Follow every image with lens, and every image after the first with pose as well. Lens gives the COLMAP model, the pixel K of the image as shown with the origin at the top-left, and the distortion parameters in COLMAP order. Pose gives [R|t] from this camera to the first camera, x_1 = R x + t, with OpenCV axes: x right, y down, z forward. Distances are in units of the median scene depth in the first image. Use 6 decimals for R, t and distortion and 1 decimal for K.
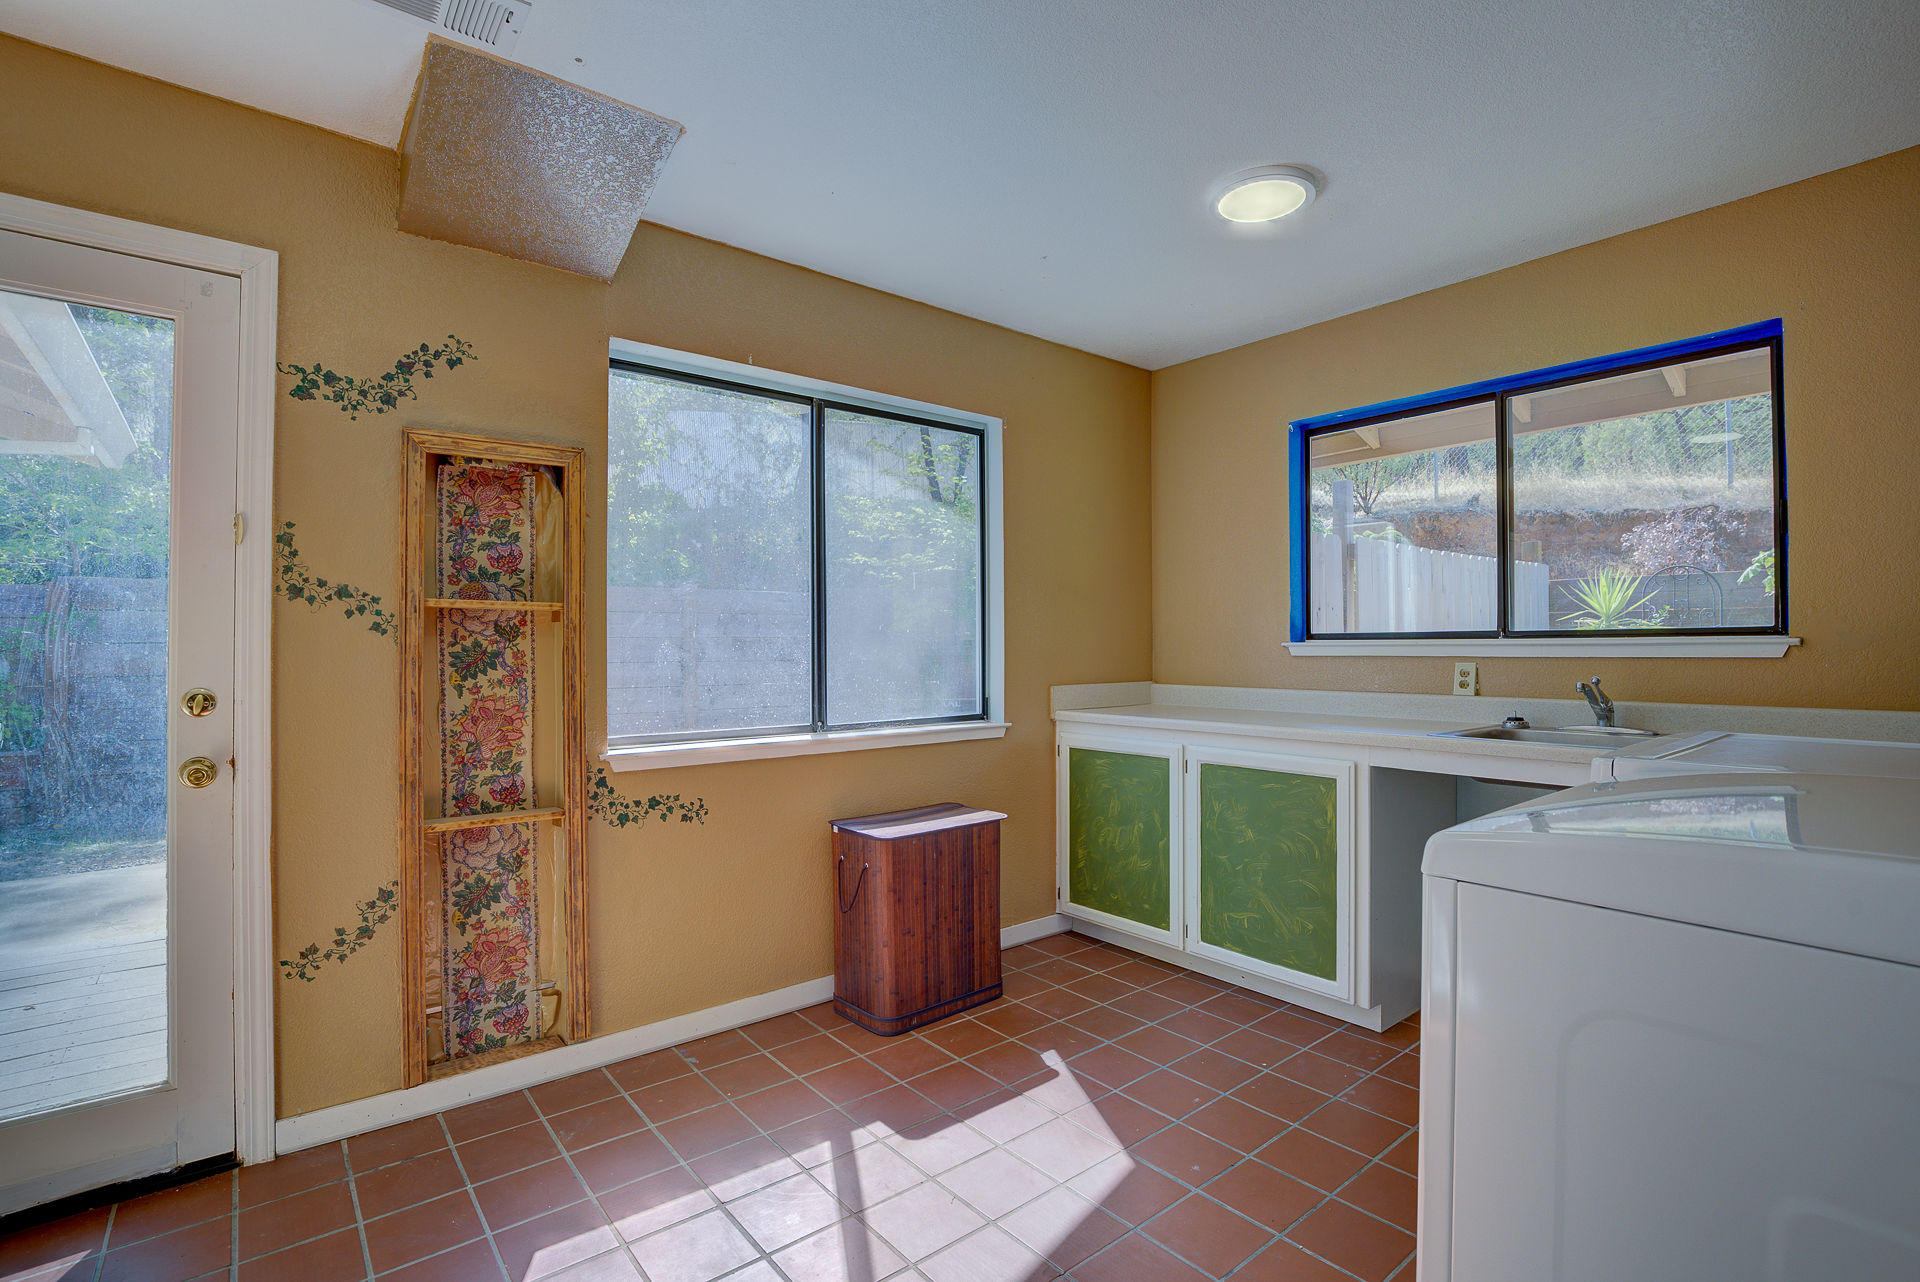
lens RADIAL K [[889.1, 0, 964.7], [0, 889.1, 641.4], [0, 0, 1]] dist [-0.030872, 0.004645]
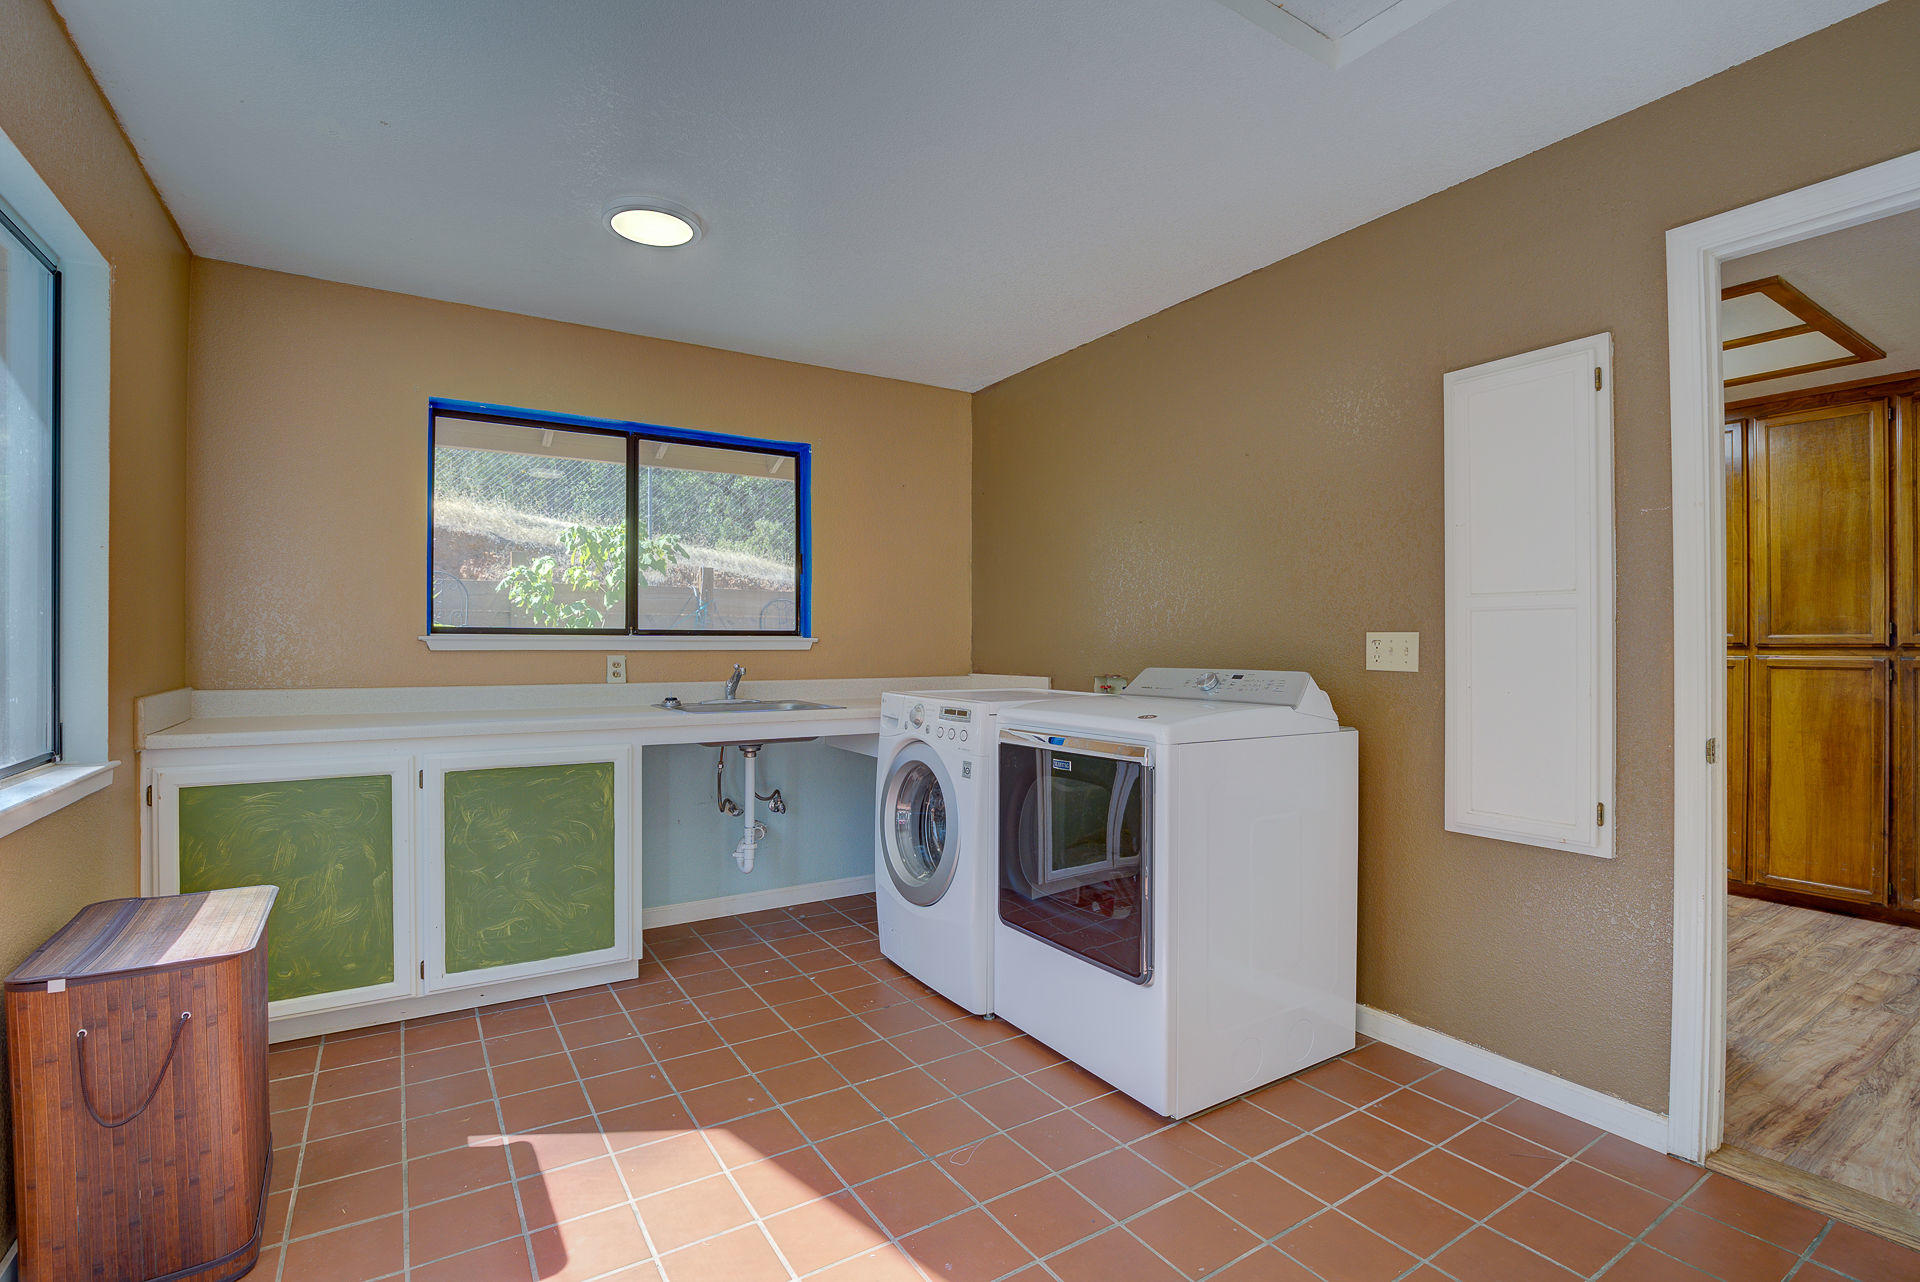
lens RADIAL K [[889.1, 0, 961.9], [0, 889.1, 635.0], [0, 0, 1]] dist [-0.030872, 0.004645]
pose [[0.130625, 0.012973, 0.991347, -0.550526], [-0.009928, 0.999881, -0.011776, 0.006134], [-0.991382, -0.008304, 0.130738, 0.386561]]
